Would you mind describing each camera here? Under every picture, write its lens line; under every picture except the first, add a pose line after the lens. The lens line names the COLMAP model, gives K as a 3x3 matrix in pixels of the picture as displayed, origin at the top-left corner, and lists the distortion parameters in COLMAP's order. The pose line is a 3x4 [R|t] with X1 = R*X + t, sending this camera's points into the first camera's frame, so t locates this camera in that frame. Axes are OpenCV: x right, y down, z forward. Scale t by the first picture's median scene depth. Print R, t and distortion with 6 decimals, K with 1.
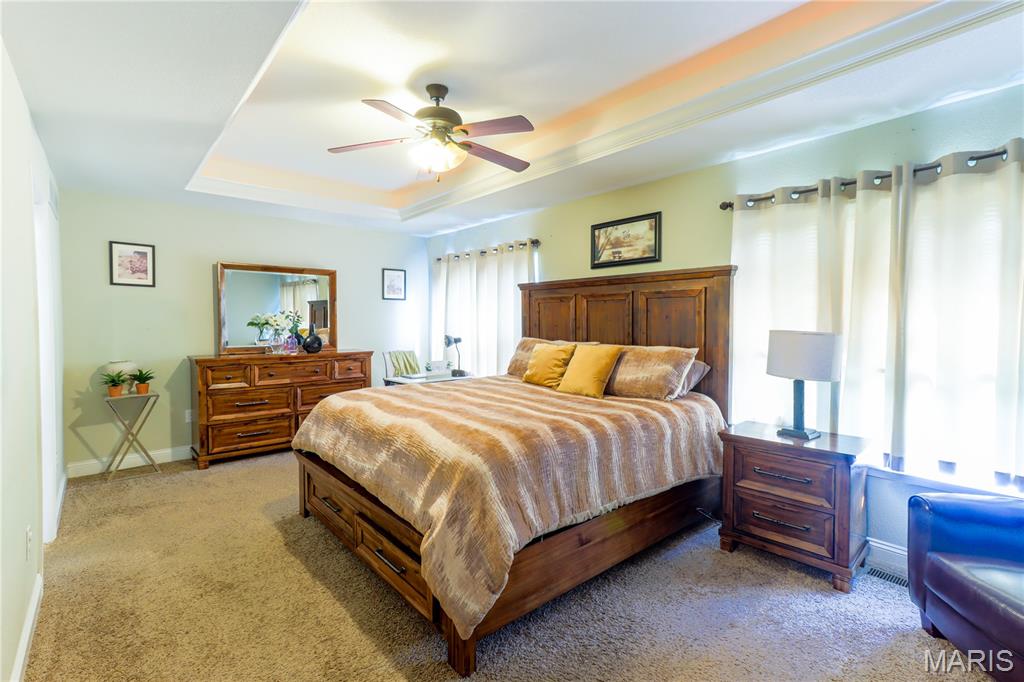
lens RADIAL K [[472.2, 0, 519.0], [0, 472.2, 336.7], [0, 0, 1]] dist [0.008129, 0.009417]
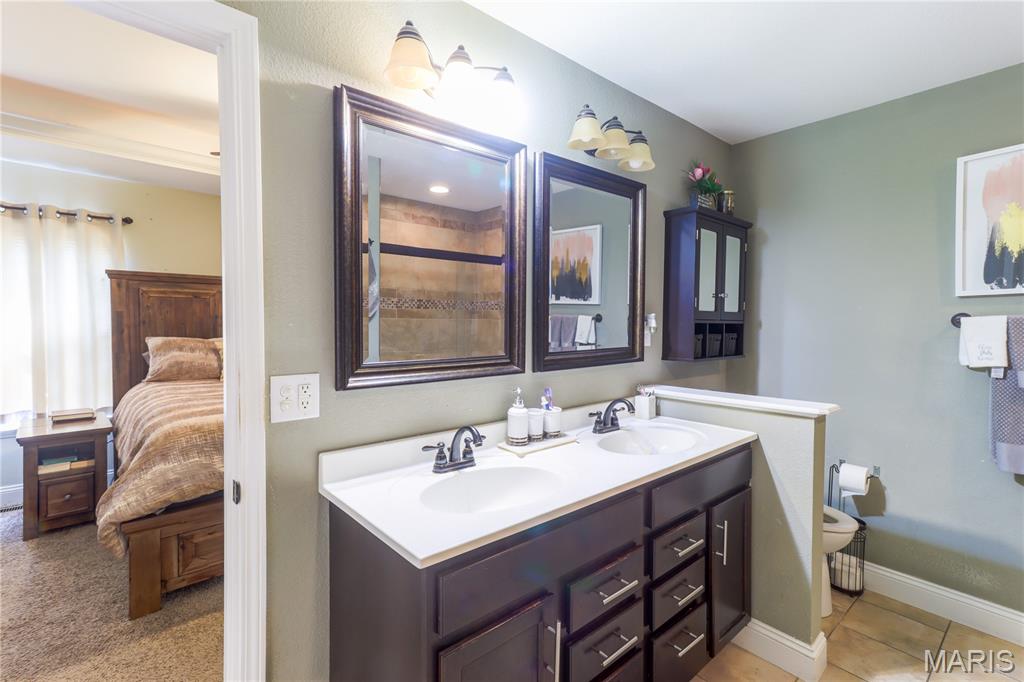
lens RADIAL K [[472.2, 0, 515.8], [0, 472.2, 334.1], [0, 0, 1]] dist [0.008129, 0.009417]
pose [[-0.001021, -0.033186, 0.999449, -0.925949], [0.029206, 0.999022, 0.033201, -0.015767], [-0.999573, 0.029224, -0.000051, 0.400809]]
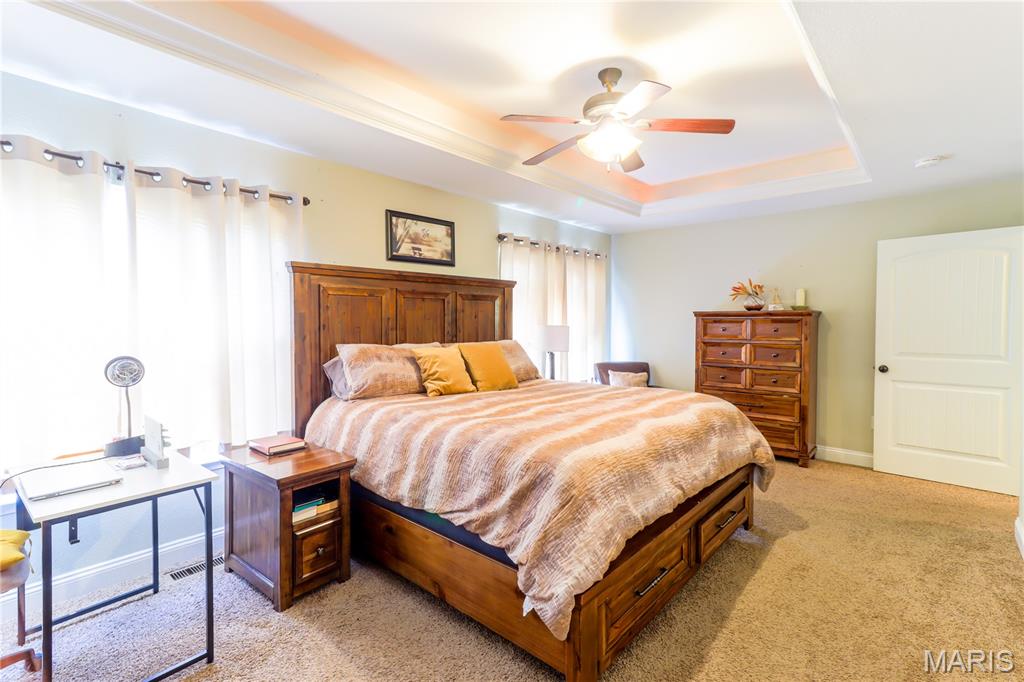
lens RADIAL K [[472.2, 0, 511.9], [0, 472.2, 335.1], [0, 0, 1]] dist [0.008129, 0.009417]
pose [[-0.133382, -0.038891, 0.990301, -0.779412], [0.035786, 0.998389, 0.044028, -0.038597], [-0.990418, 0.041311, -0.131776, 0.947291]]
